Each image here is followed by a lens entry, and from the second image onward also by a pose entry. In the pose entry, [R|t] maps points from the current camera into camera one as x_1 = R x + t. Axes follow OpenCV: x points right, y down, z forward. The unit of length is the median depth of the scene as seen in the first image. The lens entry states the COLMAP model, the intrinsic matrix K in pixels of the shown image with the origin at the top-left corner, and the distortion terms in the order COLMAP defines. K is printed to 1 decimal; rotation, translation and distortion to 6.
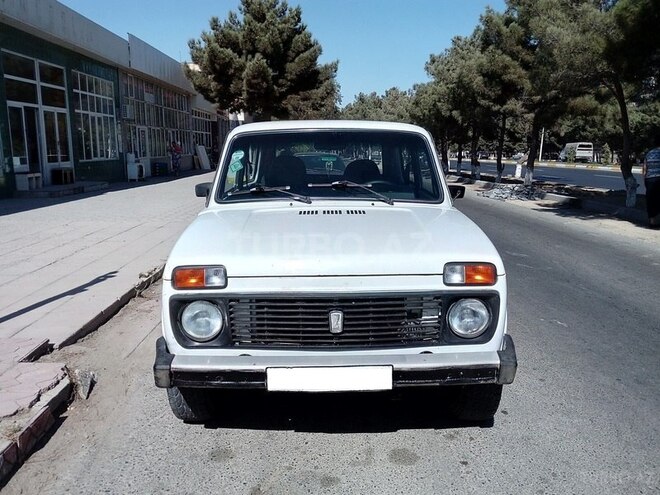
lens RADIAL K [[554.0, 0, 337.2], [0, 554.0, 248.7], [0, 0, 1]] dist [0.066869, -0.138520]
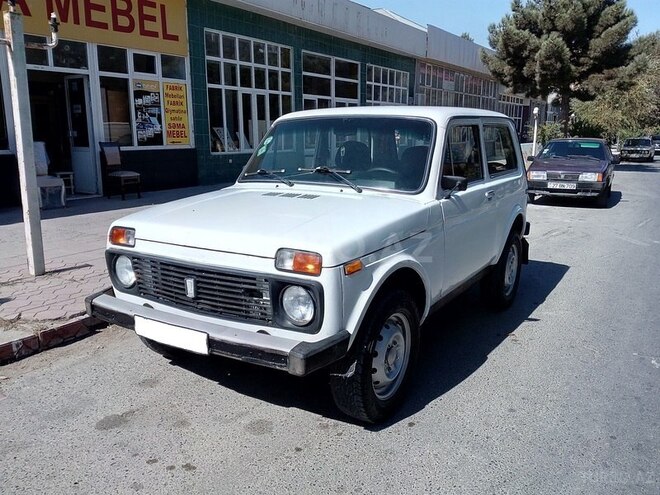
lens RADIAL K [[554.0, 0, 337.2], [0, 554.0, 248.7], [0, 0, 1]] dist [0.066869, -0.138520]
pose [[0.827047, 0.115294, -0.550182, 0.112925], [-0.101718, 0.993278, 0.055243, -0.005434], [0.552853, 0.010275, 0.833216, 0.028004]]
